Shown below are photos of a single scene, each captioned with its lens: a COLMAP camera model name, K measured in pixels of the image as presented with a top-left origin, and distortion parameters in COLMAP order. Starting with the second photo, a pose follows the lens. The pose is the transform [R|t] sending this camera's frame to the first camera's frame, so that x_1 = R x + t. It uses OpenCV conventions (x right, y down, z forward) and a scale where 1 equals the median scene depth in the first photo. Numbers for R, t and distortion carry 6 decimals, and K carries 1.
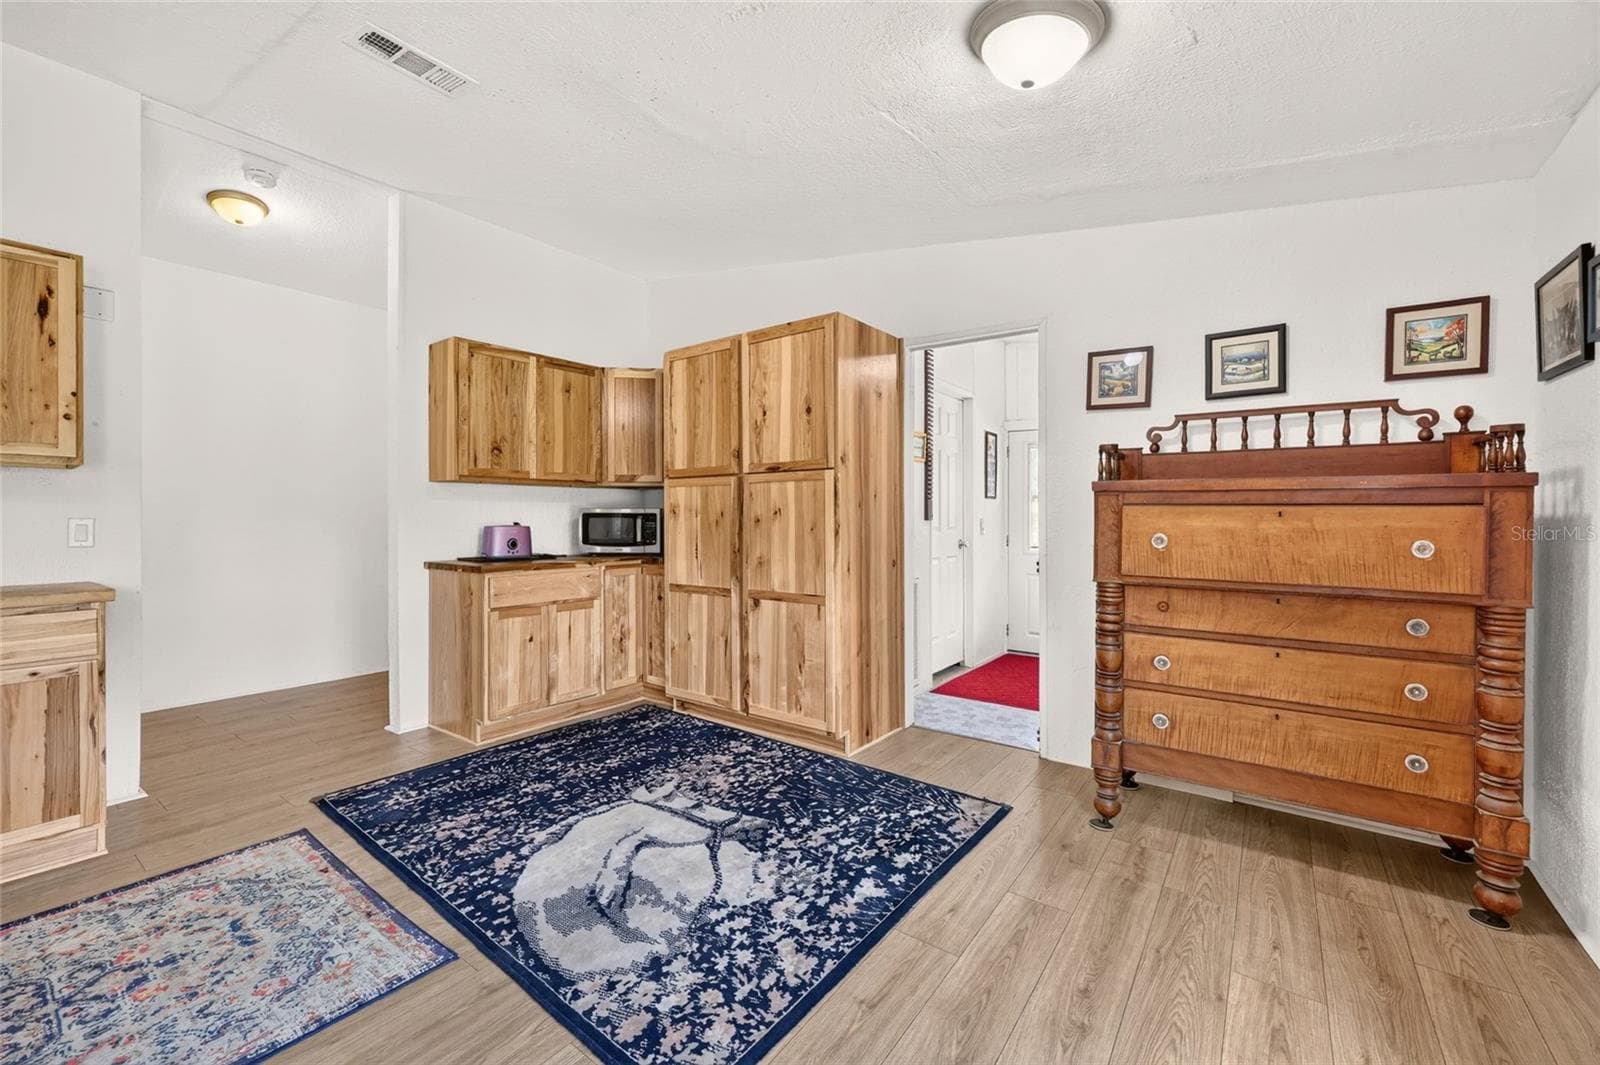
lens RADIAL K [[636.8, 0, 796.3], [0, 636.8, 519.7], [0, 0, 1]] dist [0.000878, 0.000151]
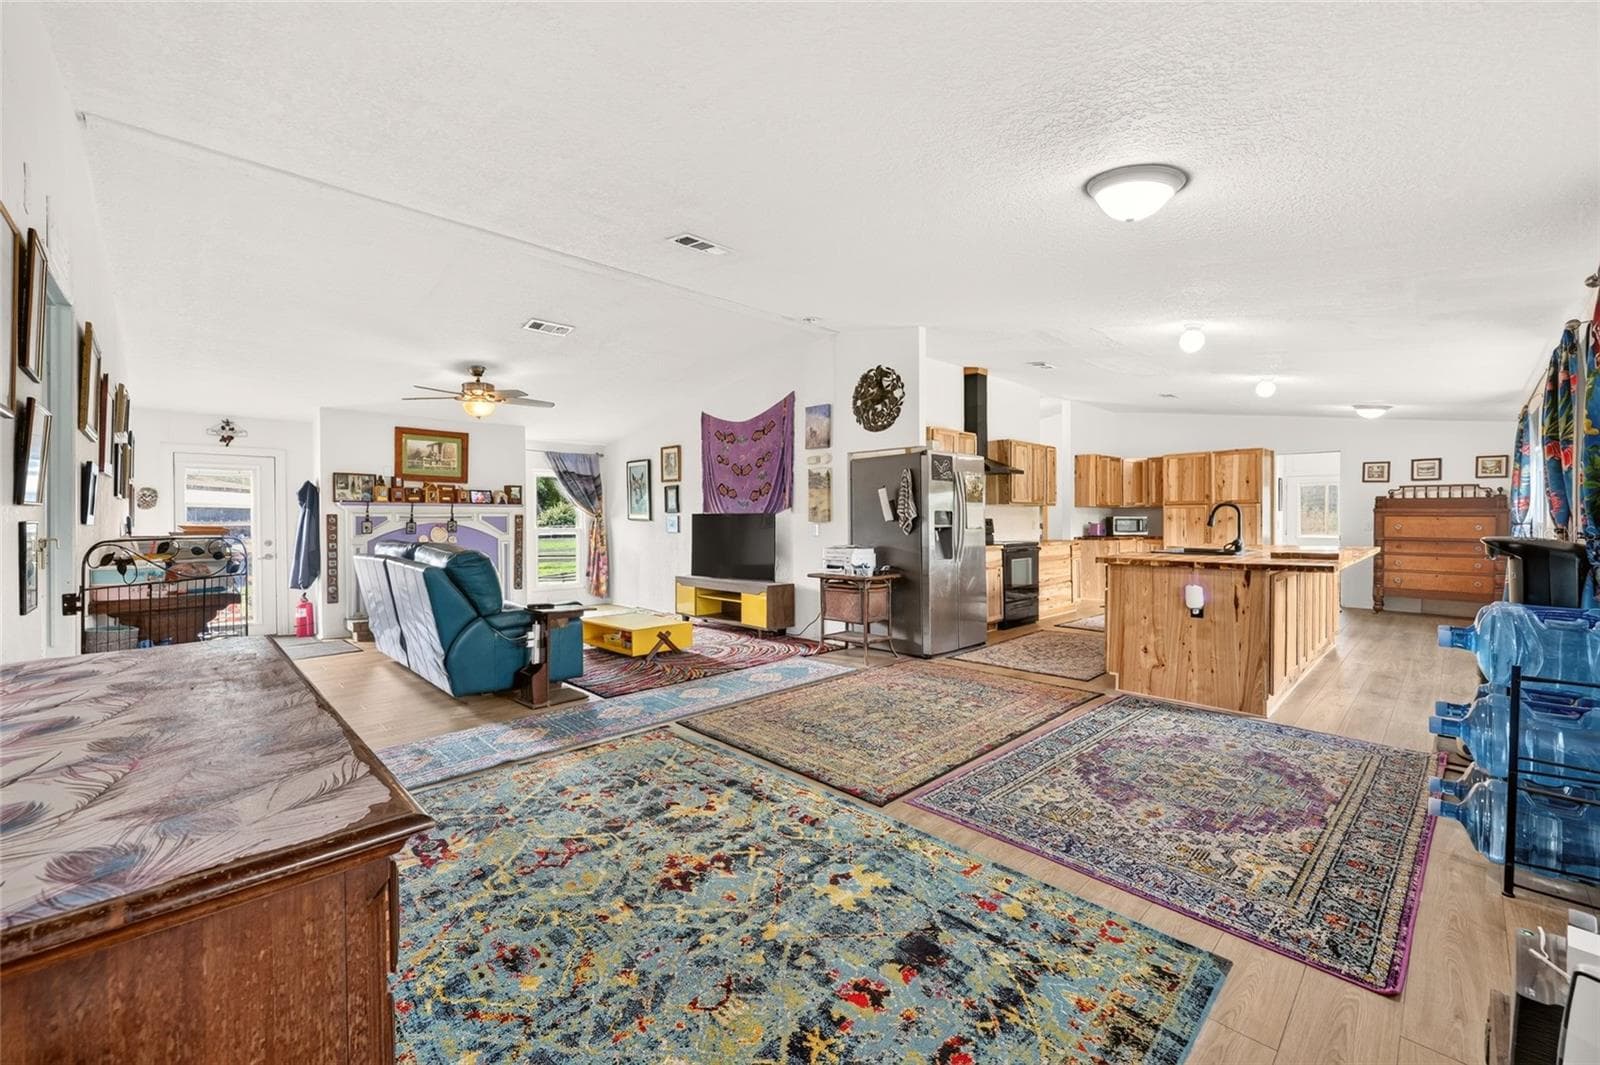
lens RADIAL K [[638.8, 0, 798.2], [0, 638.8, 528.9], [0, 0, 1]] dist [0.000250, 0.000095]
pose [[0.987418, 0.002328, -0.158117, -1.938717], [-0.001247, 0.999975, 0.006934, 0.023674], [0.158129, -0.006650, 0.987396, -2.718858]]
